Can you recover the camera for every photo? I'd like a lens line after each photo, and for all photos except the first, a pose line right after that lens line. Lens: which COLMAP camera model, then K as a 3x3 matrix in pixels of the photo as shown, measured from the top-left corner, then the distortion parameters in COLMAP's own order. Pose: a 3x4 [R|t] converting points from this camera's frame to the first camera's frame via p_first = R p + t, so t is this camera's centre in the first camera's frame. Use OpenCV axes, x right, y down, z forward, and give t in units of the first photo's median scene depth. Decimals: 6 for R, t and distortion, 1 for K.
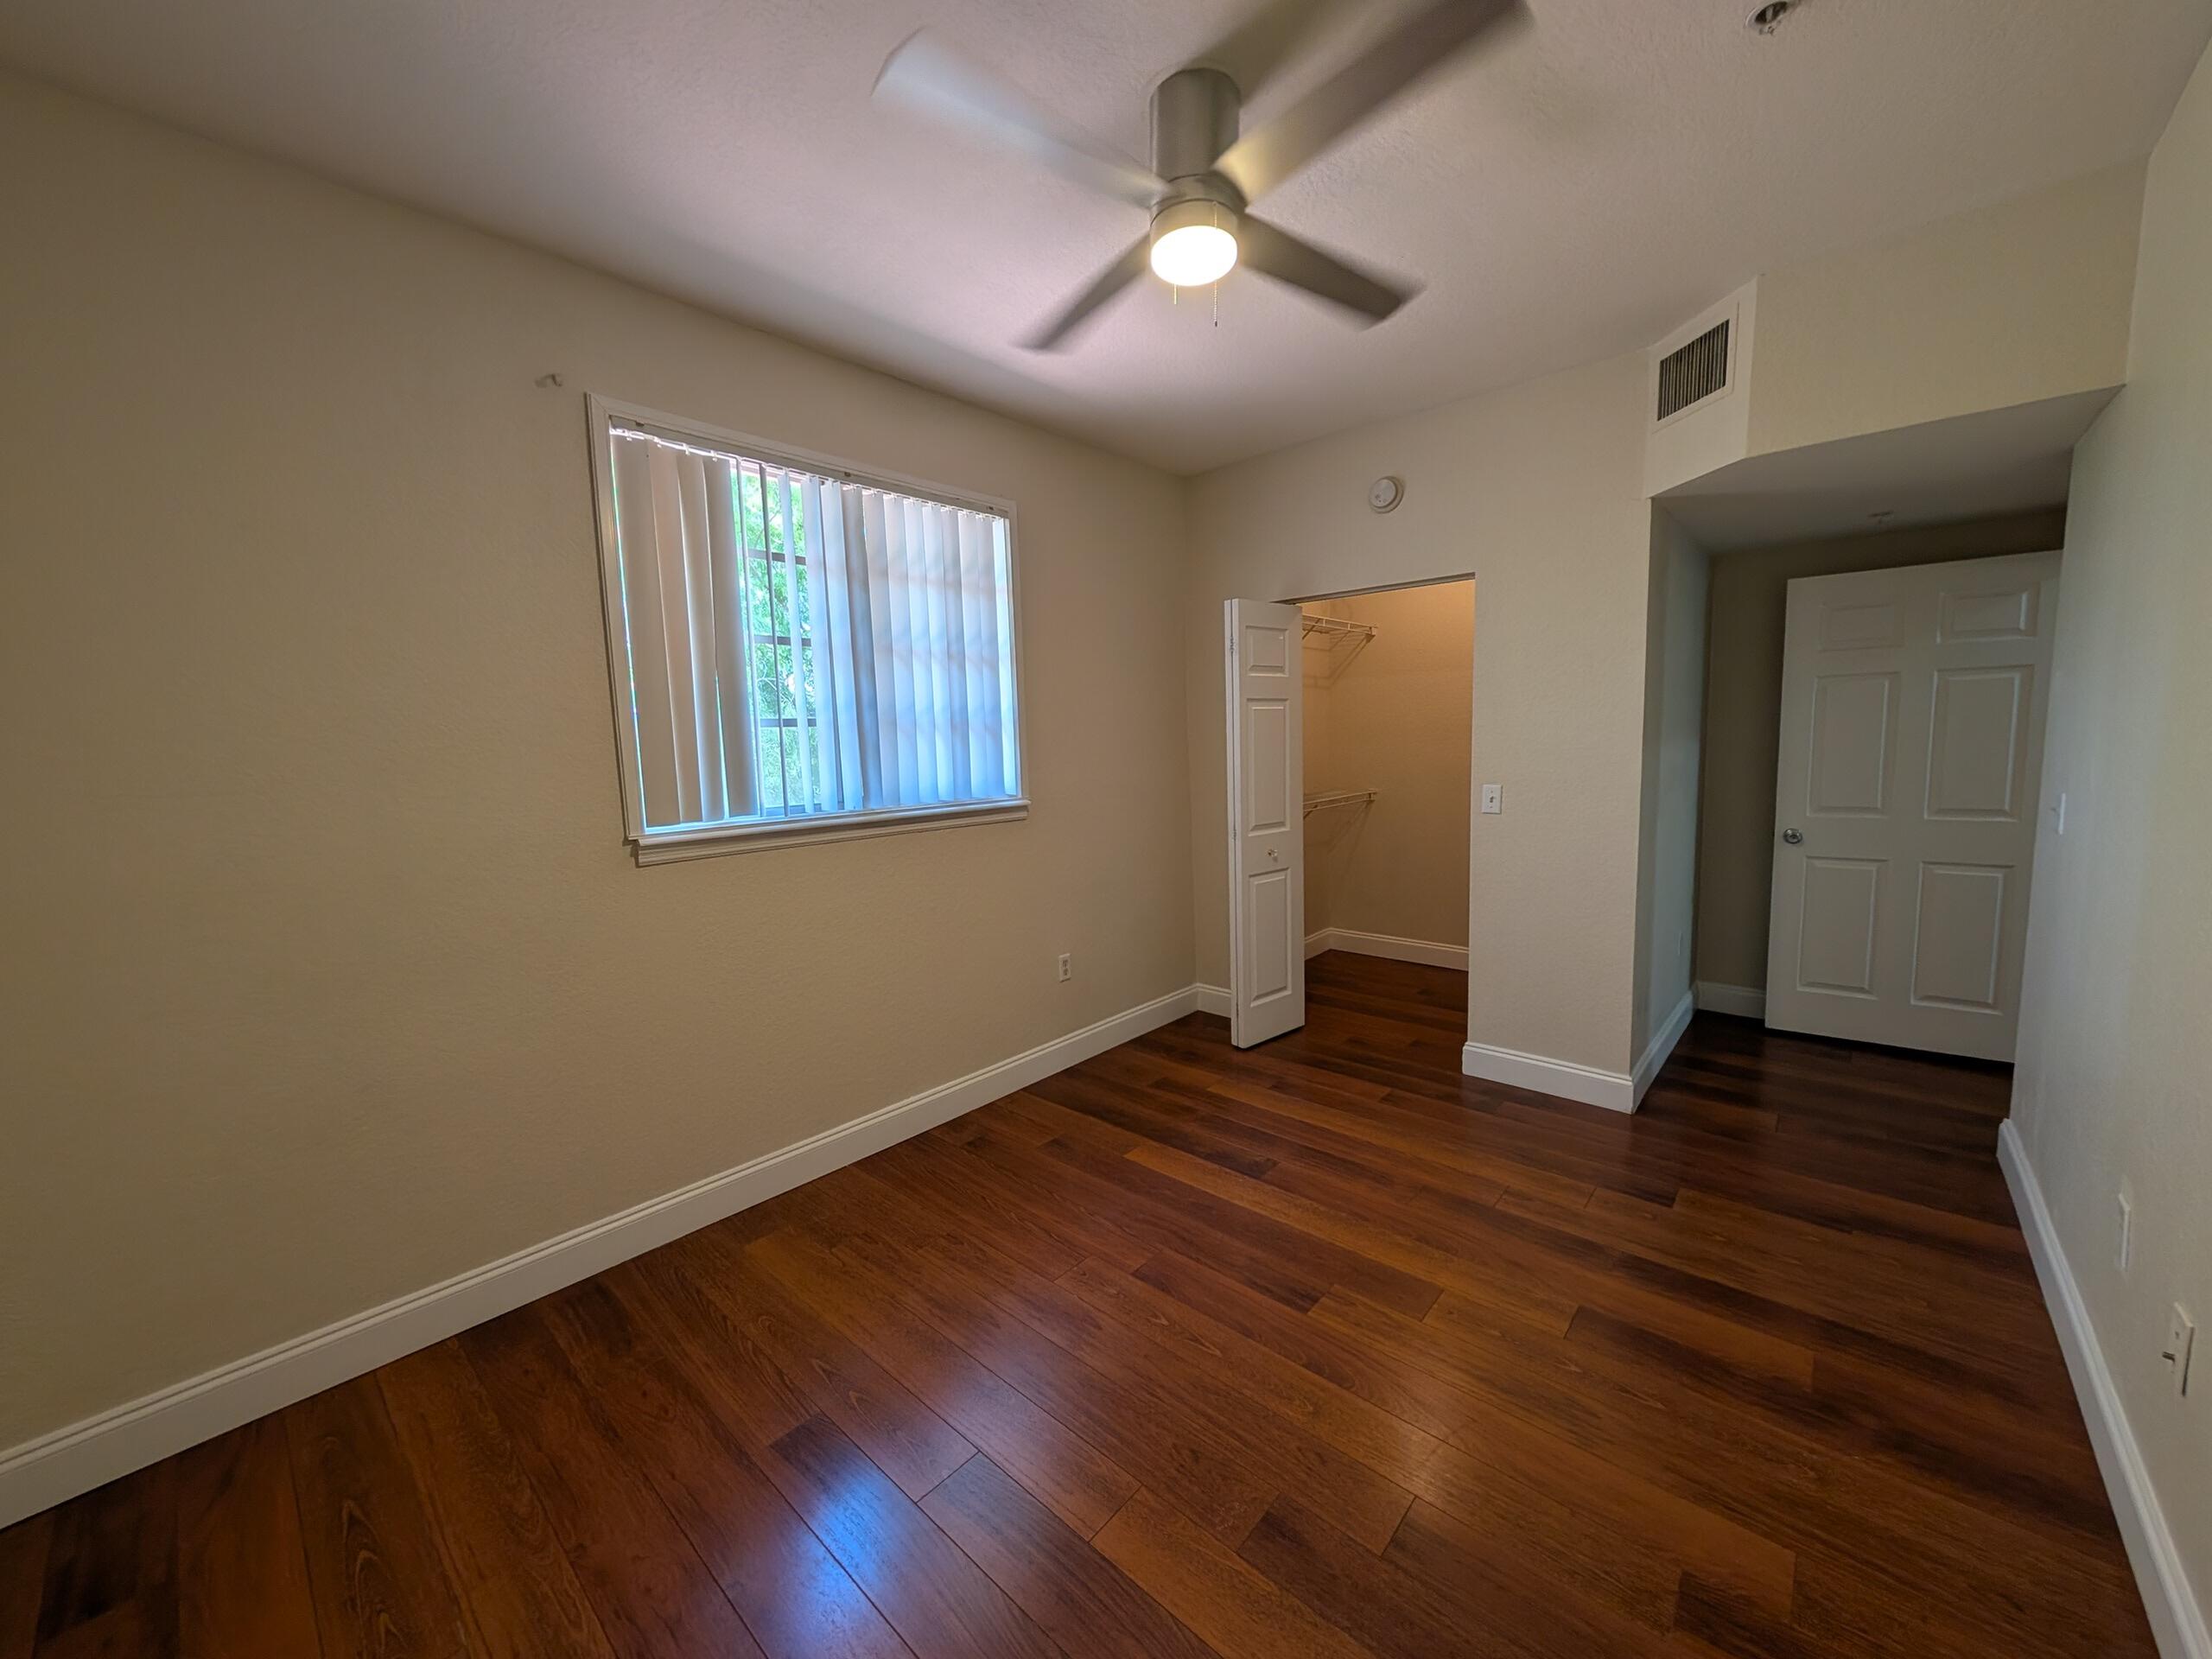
lens RADIAL K [[838.1, 0, 1113.9], [0, 838.1, 824.7], [0, 0, 1]] dist [0.001939, -0.000002]
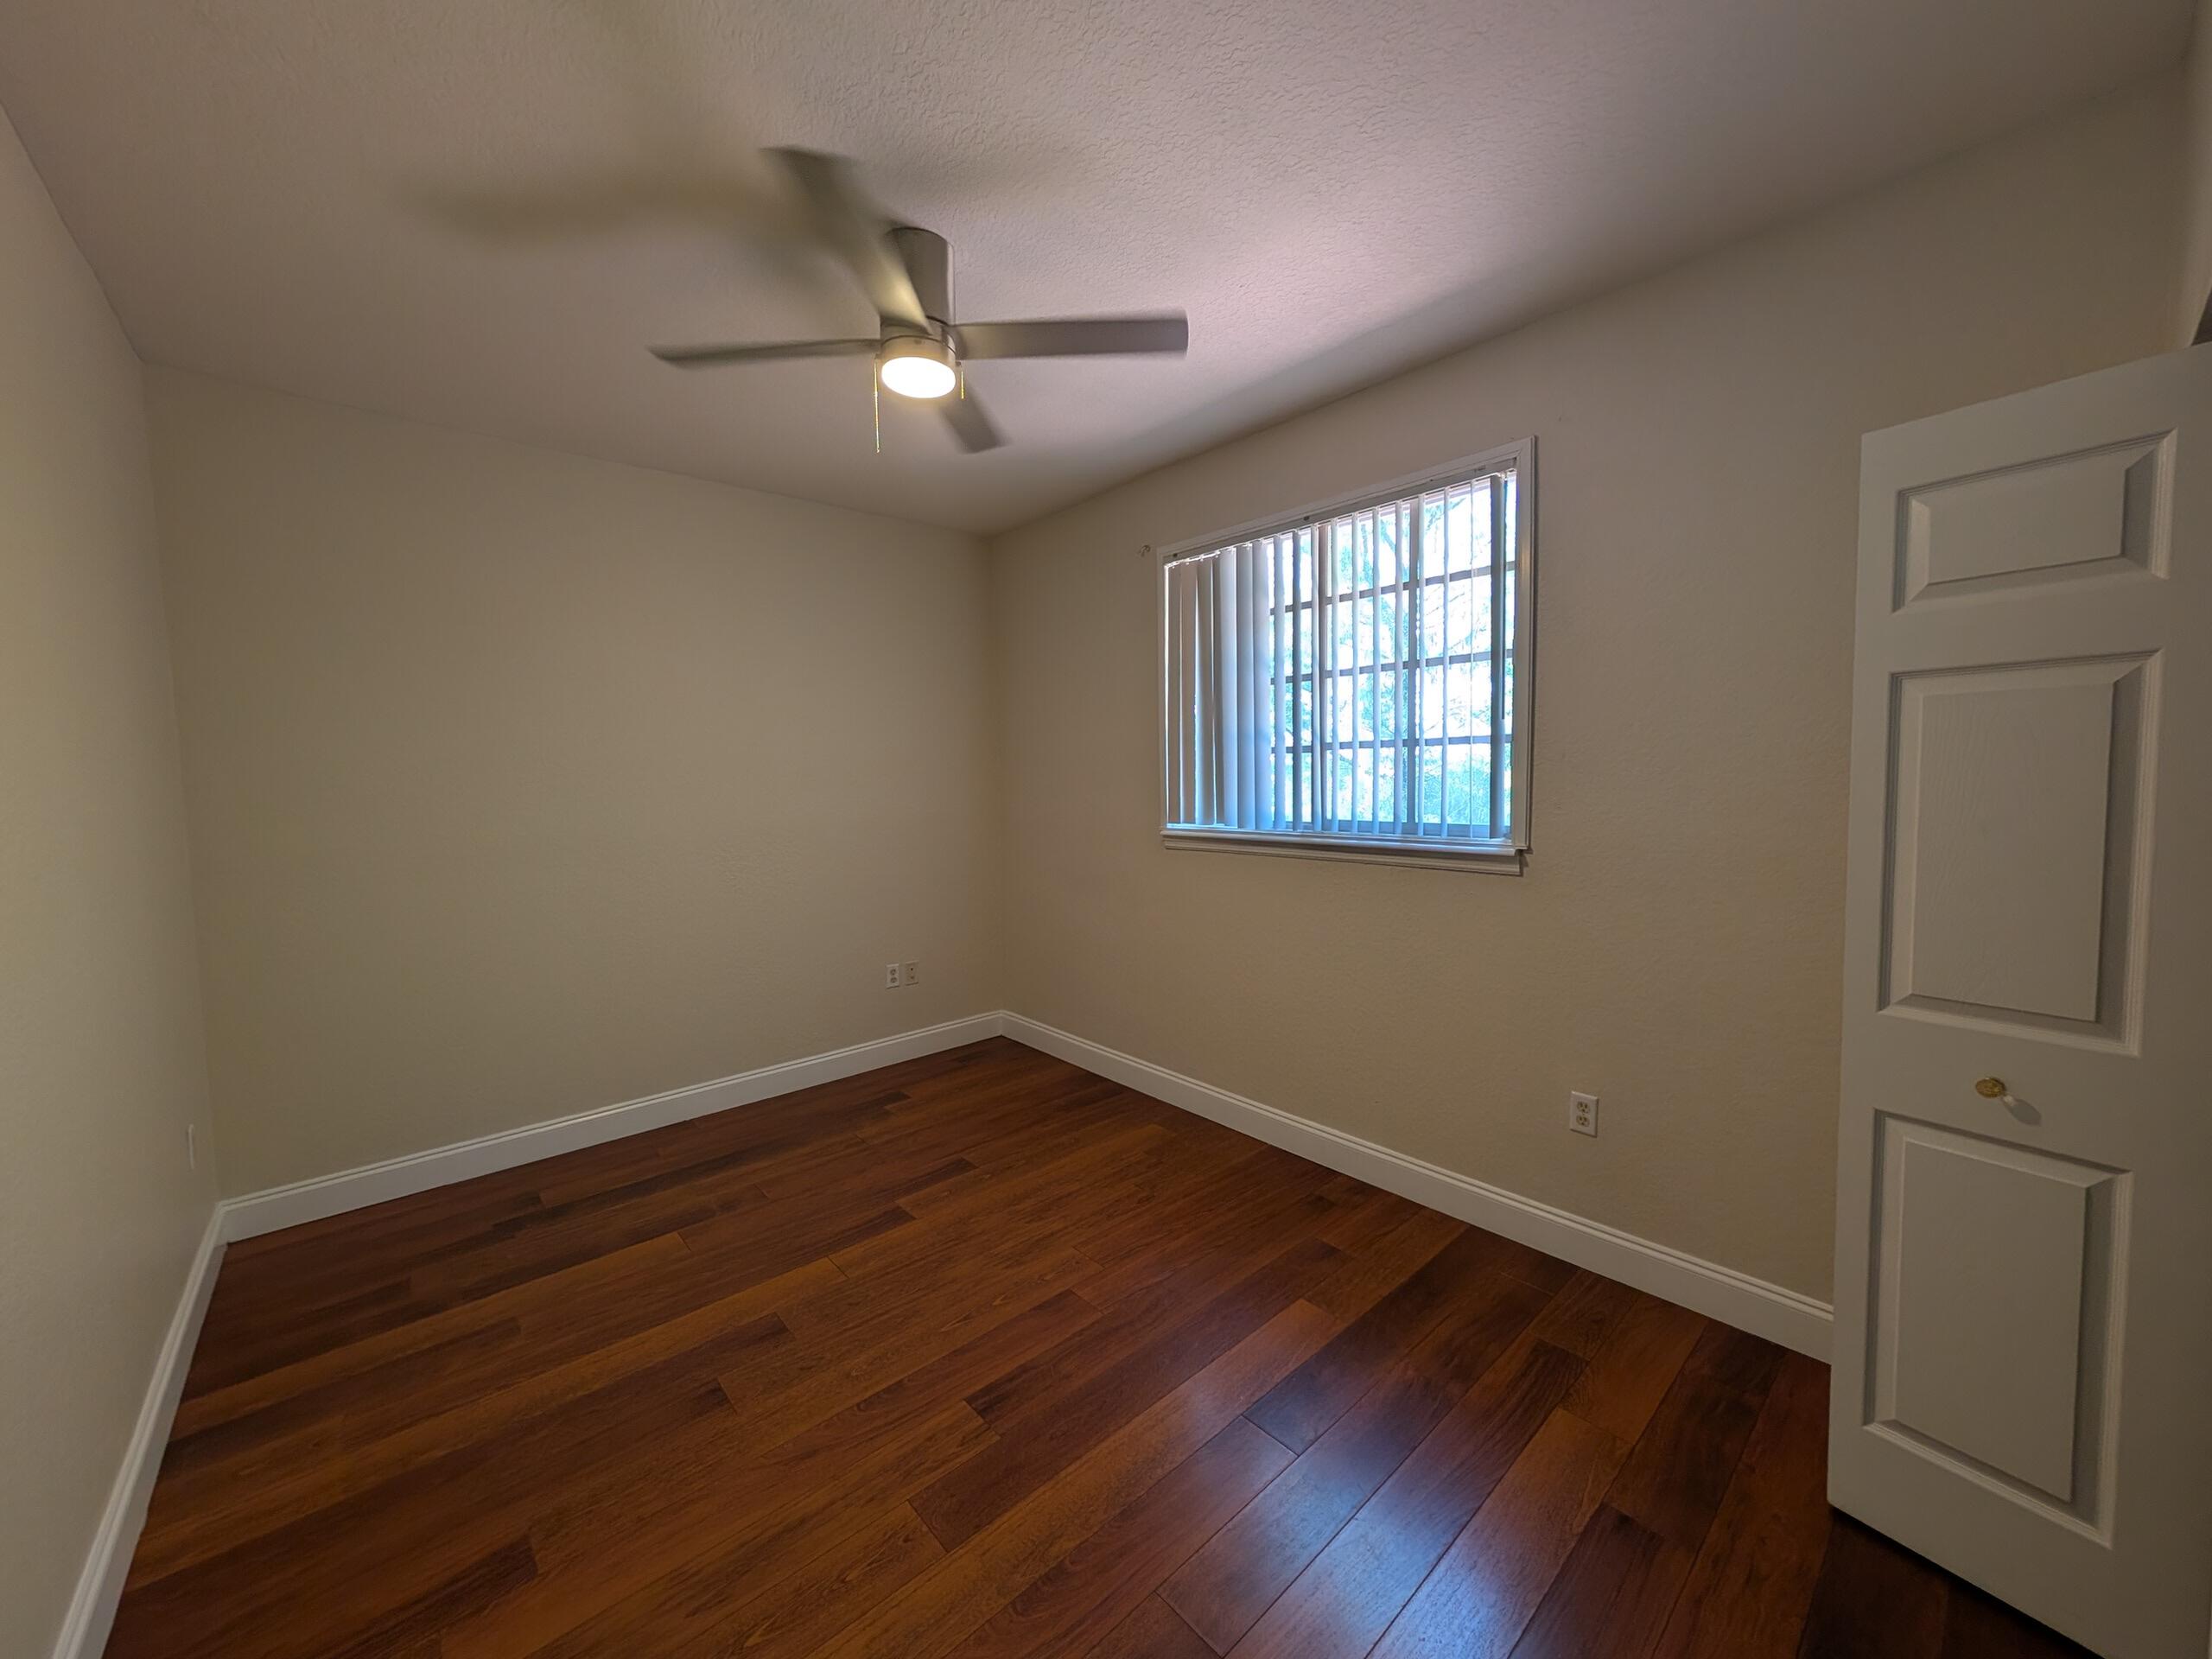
lens RADIAL K [[838.1, 0, 1109.6], [0, 838.1, 823.8], [0, 0, 1]] dist [0.001939, -0.000002]
pose [[-0.114672, 0.093503, -0.988993, 0.968221], [-0.079983, 0.991459, 0.103010, -0.146292], [0.990178, 0.090915, -0.106214, 1.081476]]
